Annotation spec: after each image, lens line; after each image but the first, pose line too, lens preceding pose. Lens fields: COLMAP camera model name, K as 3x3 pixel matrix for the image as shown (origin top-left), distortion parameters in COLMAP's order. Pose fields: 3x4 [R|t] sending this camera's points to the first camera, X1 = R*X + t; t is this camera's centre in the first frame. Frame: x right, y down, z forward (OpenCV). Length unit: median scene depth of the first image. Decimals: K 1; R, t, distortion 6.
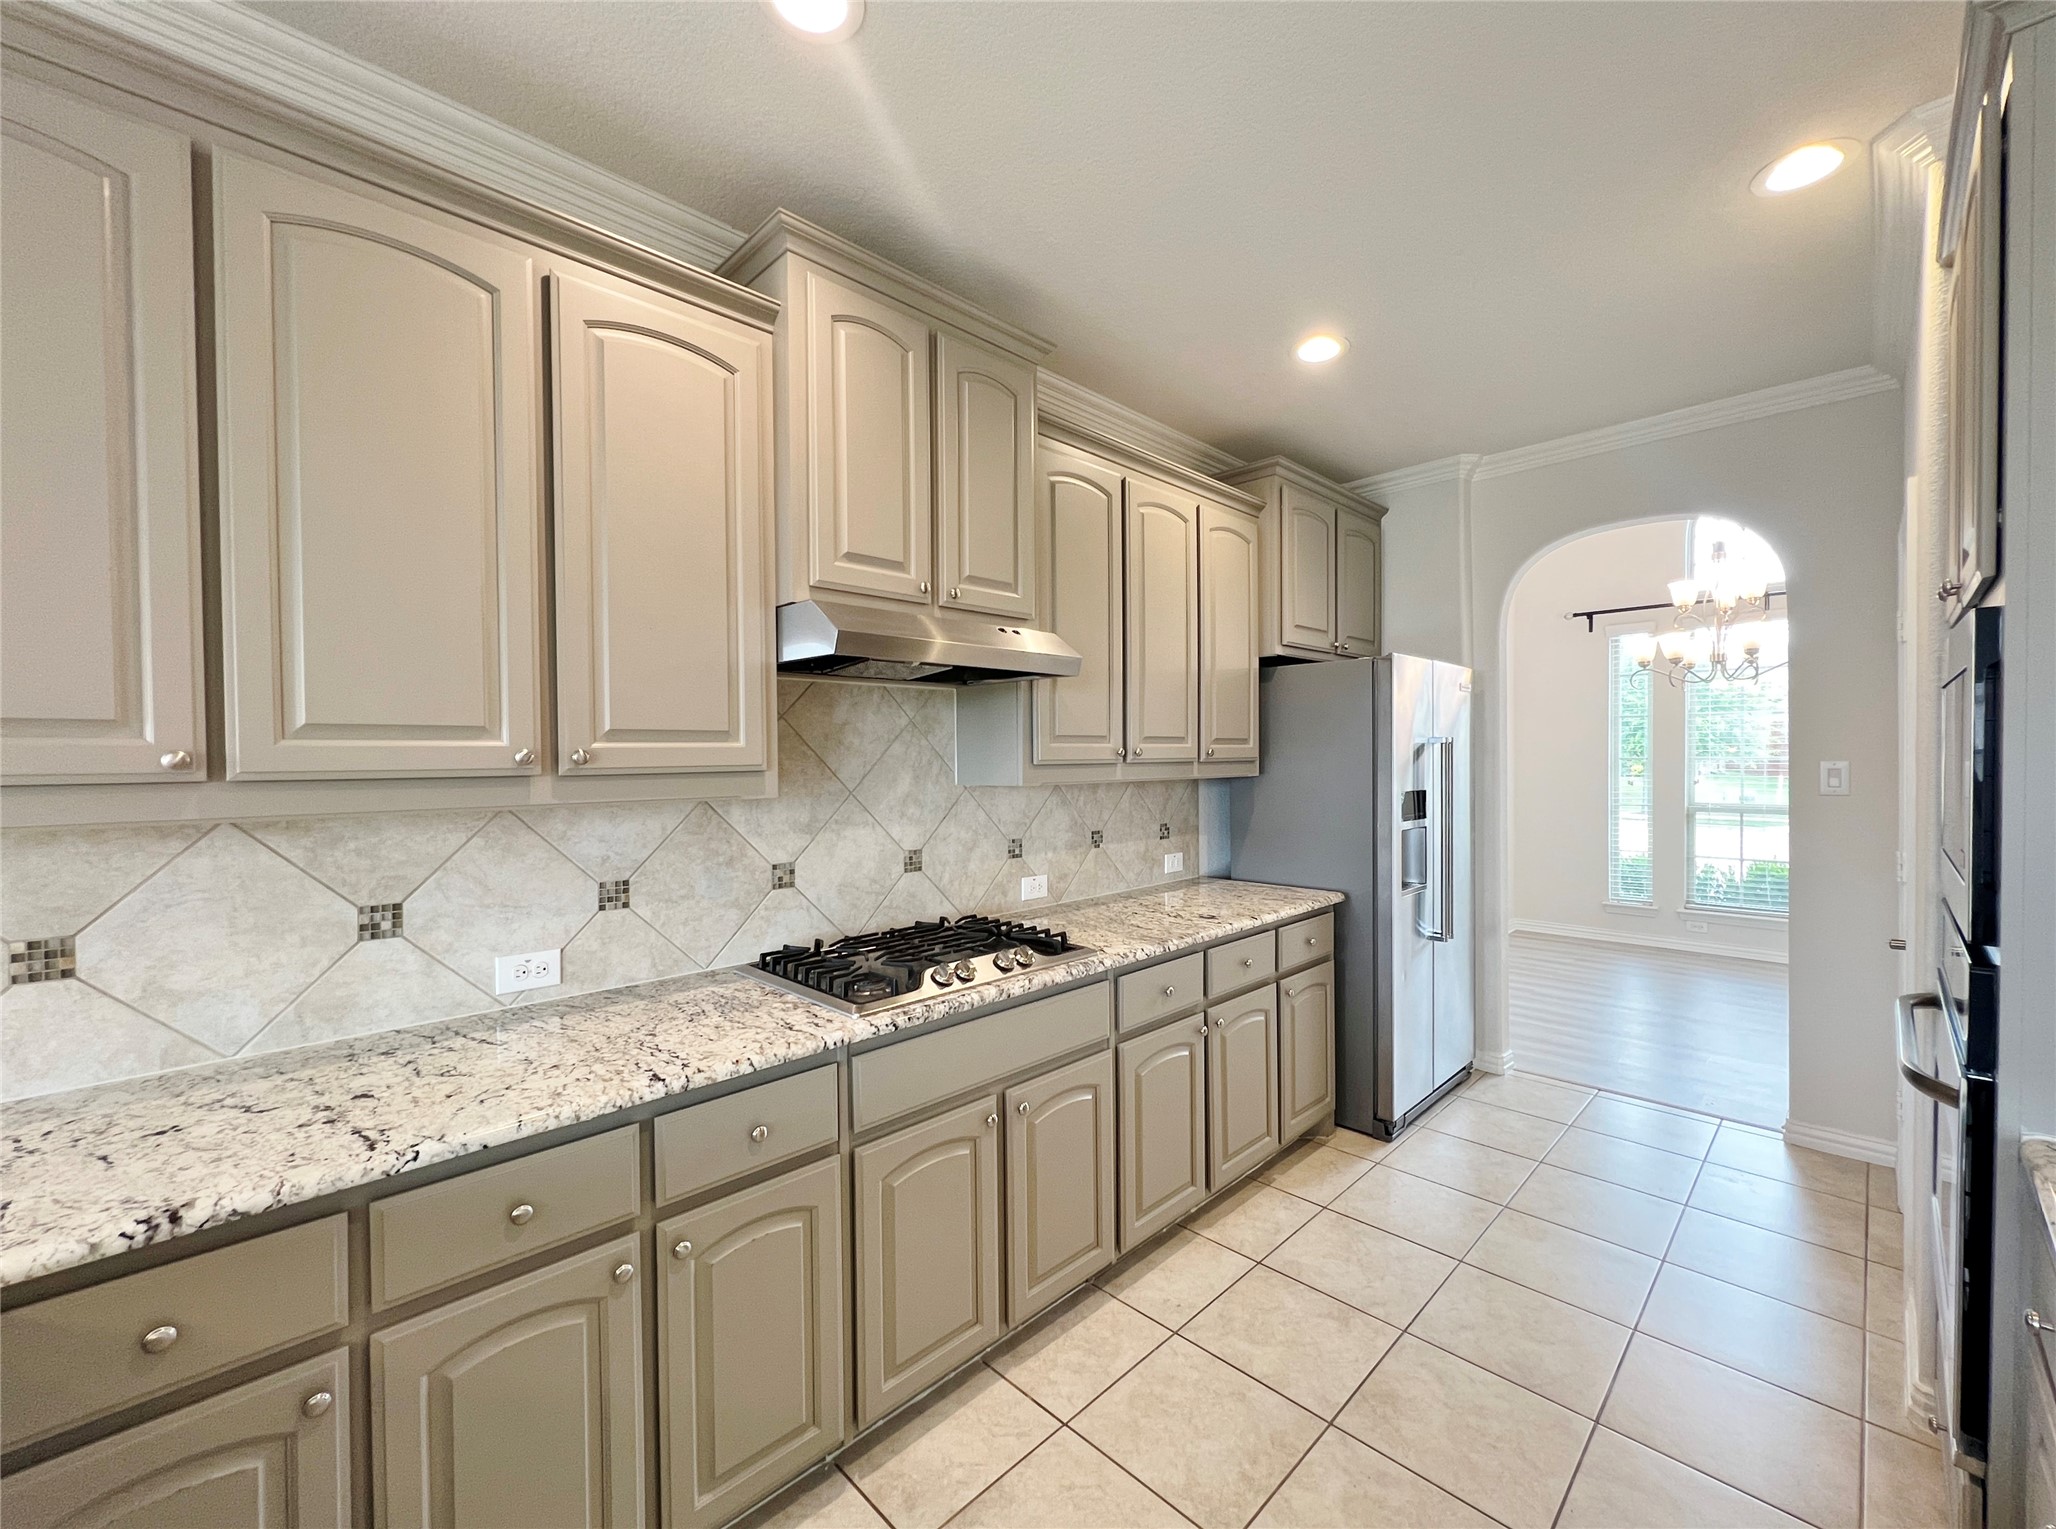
lens RADIAL K [[829.8, 0, 1021.7], [0, 829.8, 769.0], [0, 0, 1]] dist [0.000658, 0.000029]
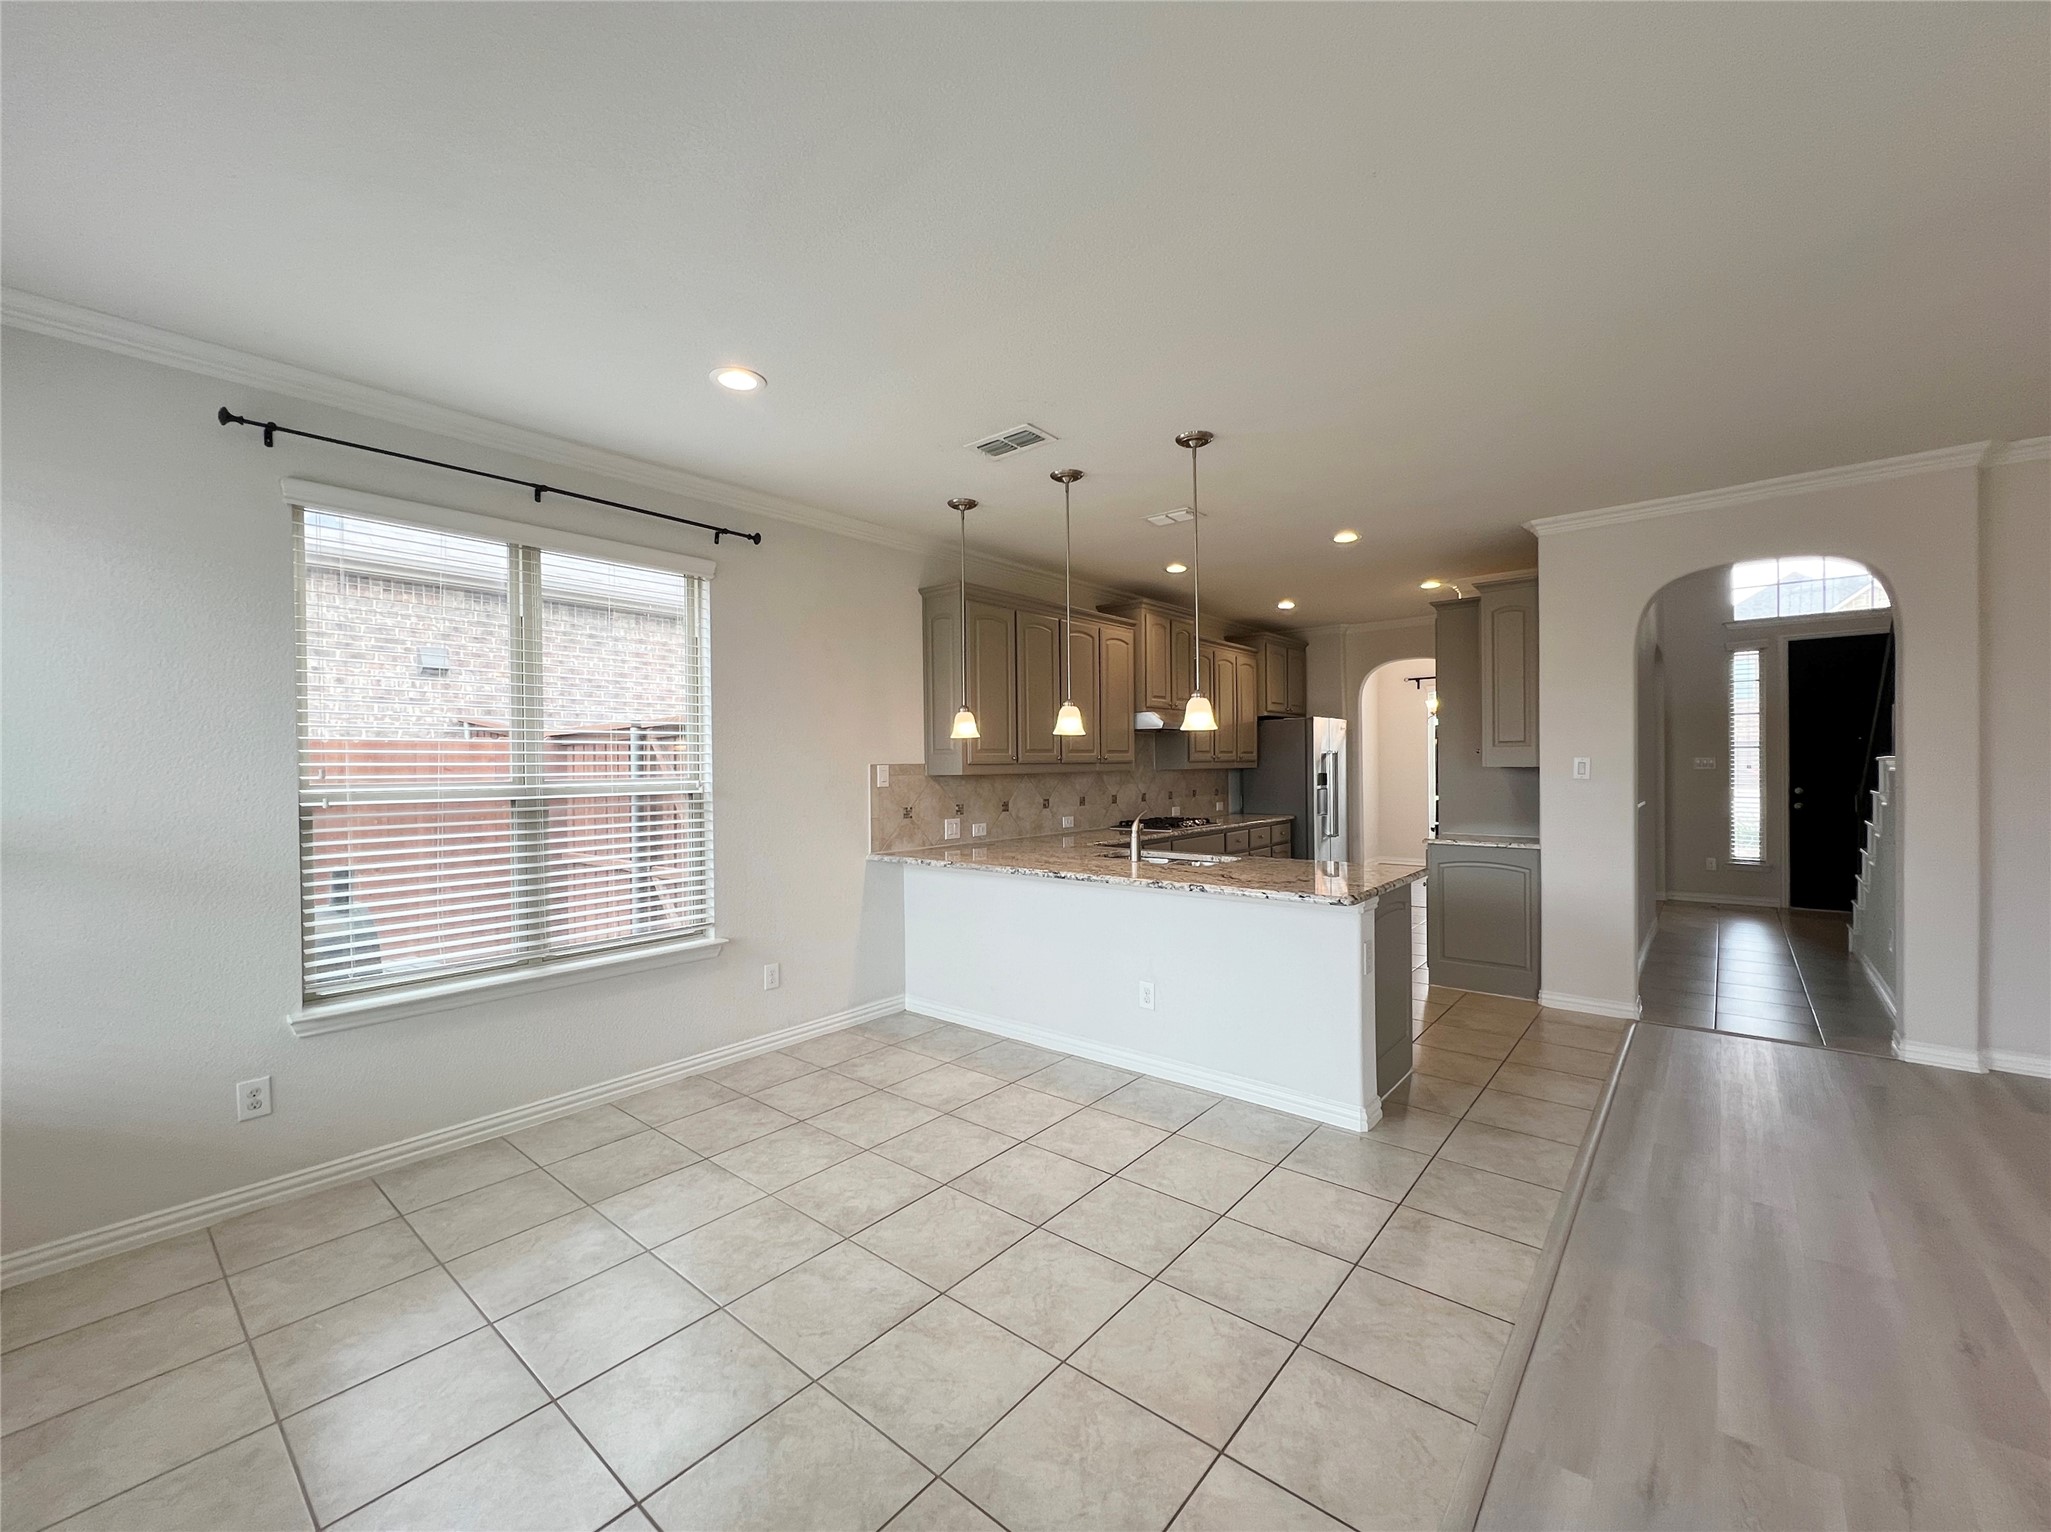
lens RADIAL K [[827.8, 0, 1027.0], [0, 827.8, 770.9], [0, 0, 1]] dist [0.000658, 0.000029]
pose [[0.994977, -0.003469, 0.100046, -0.760707], [0.004336, 0.999955, -0.008450, 0.044936], [-0.100012, 0.008841, 0.994947, -1.603622]]
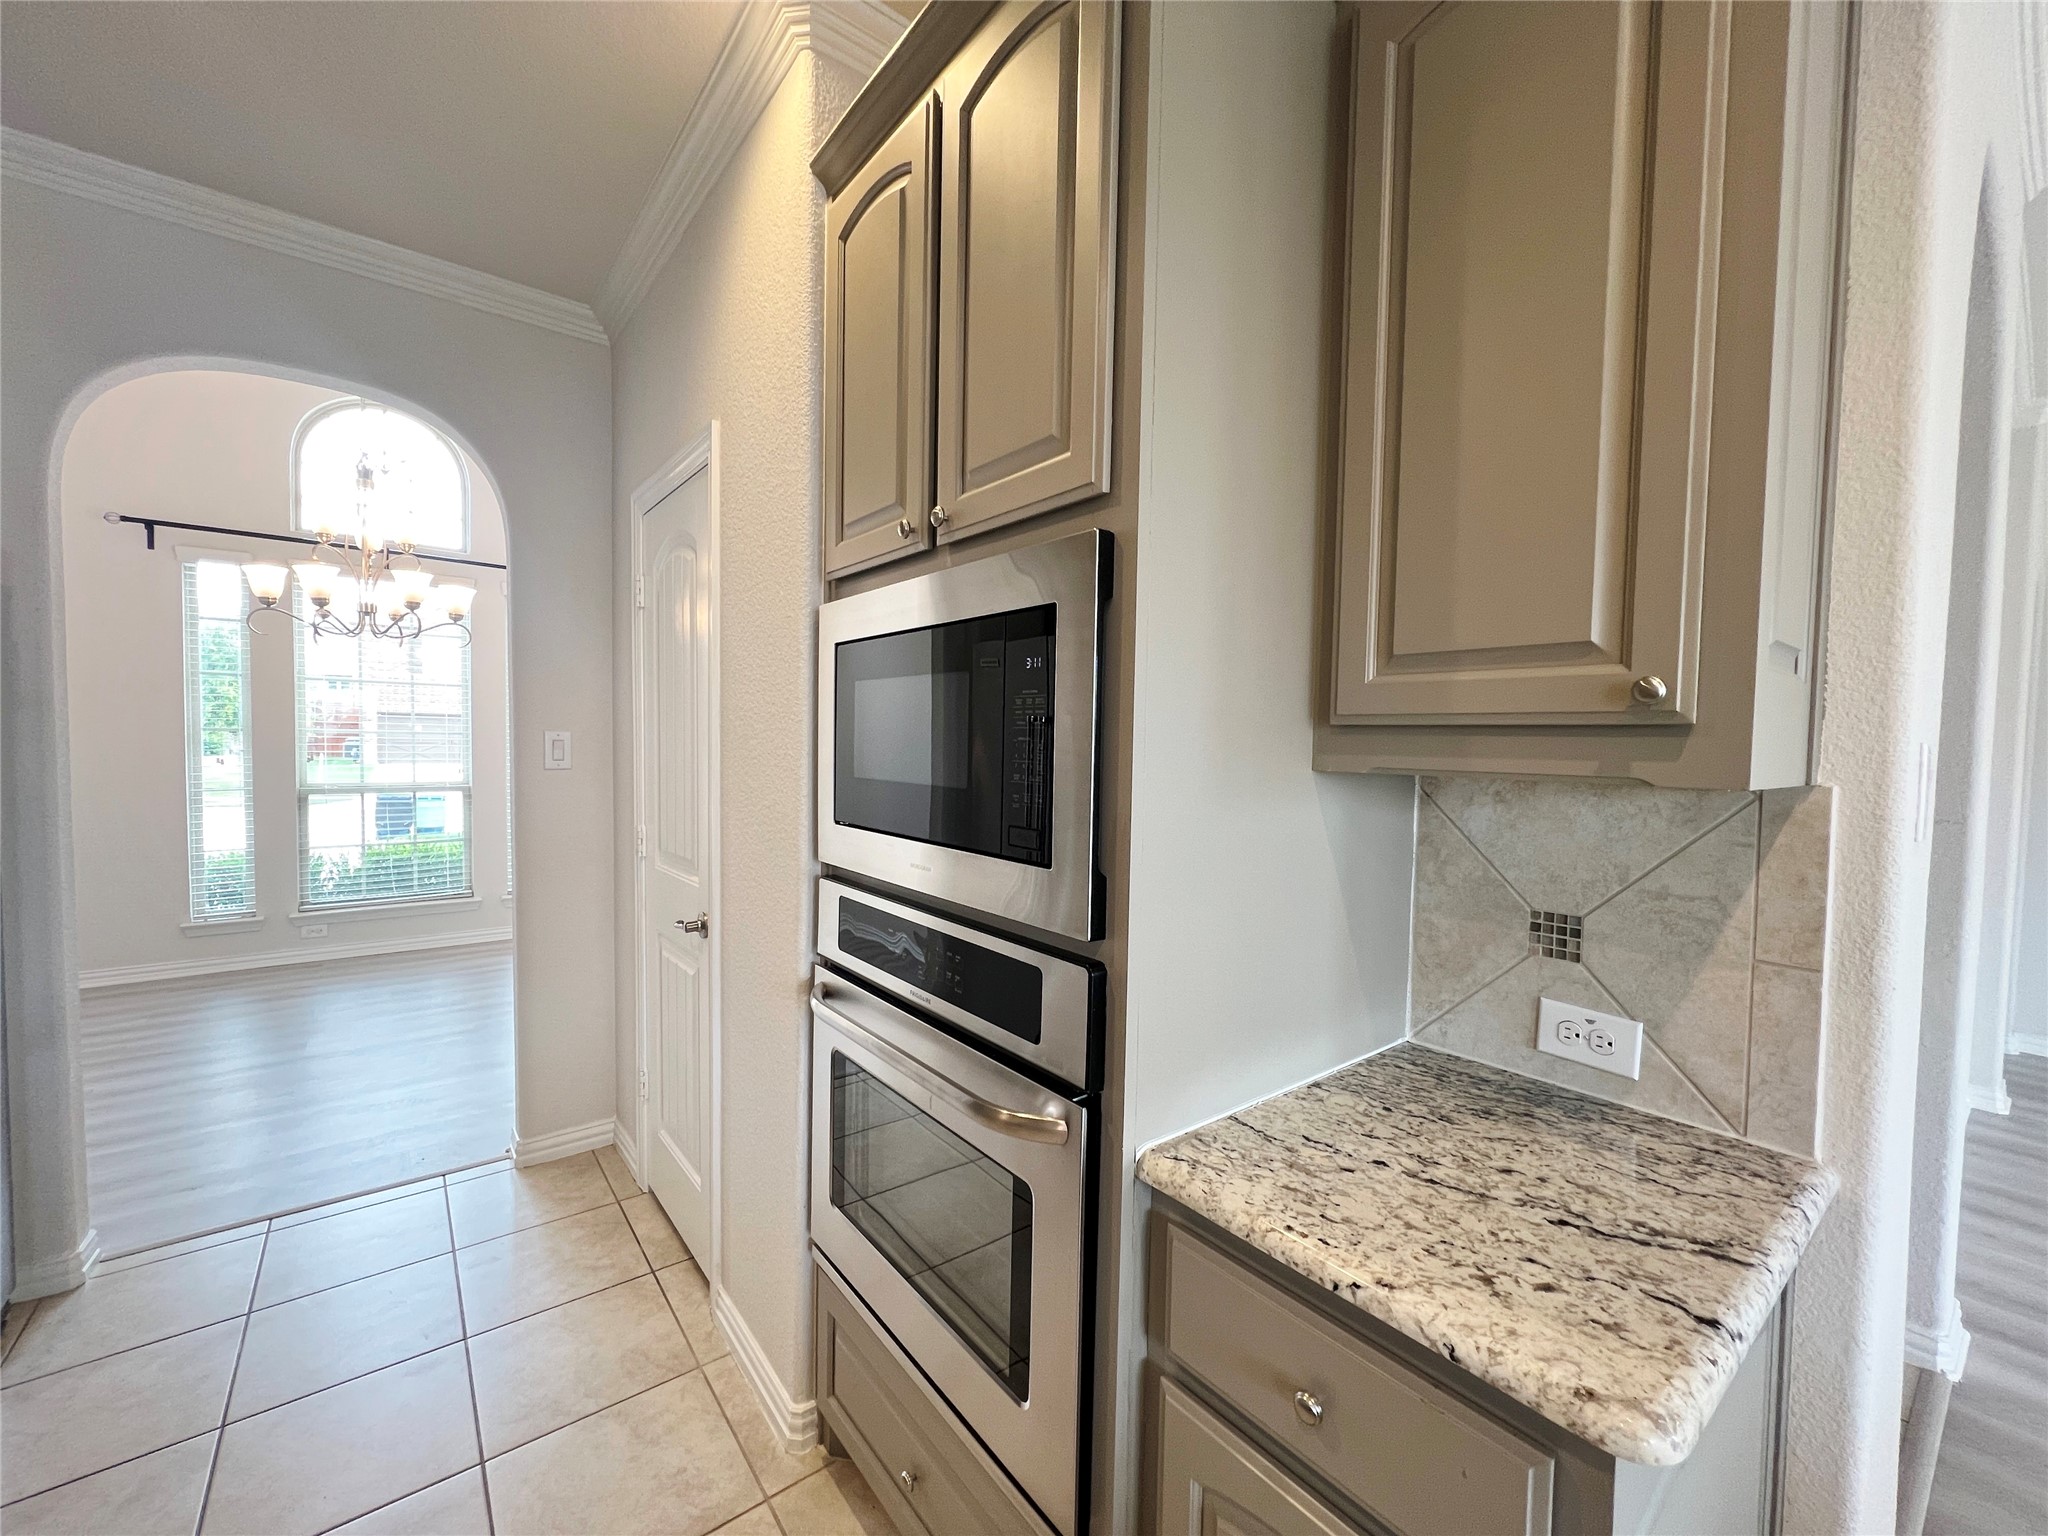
lens RADIAL K [[826.5, 0, 1031.4], [0, 826.5, 772.4], [0, 0, 1]] dist [0.000658, 0.000029]
pose [[0.109957, -0.025797, 0.993601, 0.182350], [-0.004658, 0.999639, 0.026470, 0.012110], [-0.993925, -0.007539, 0.109797, 0.525368]]
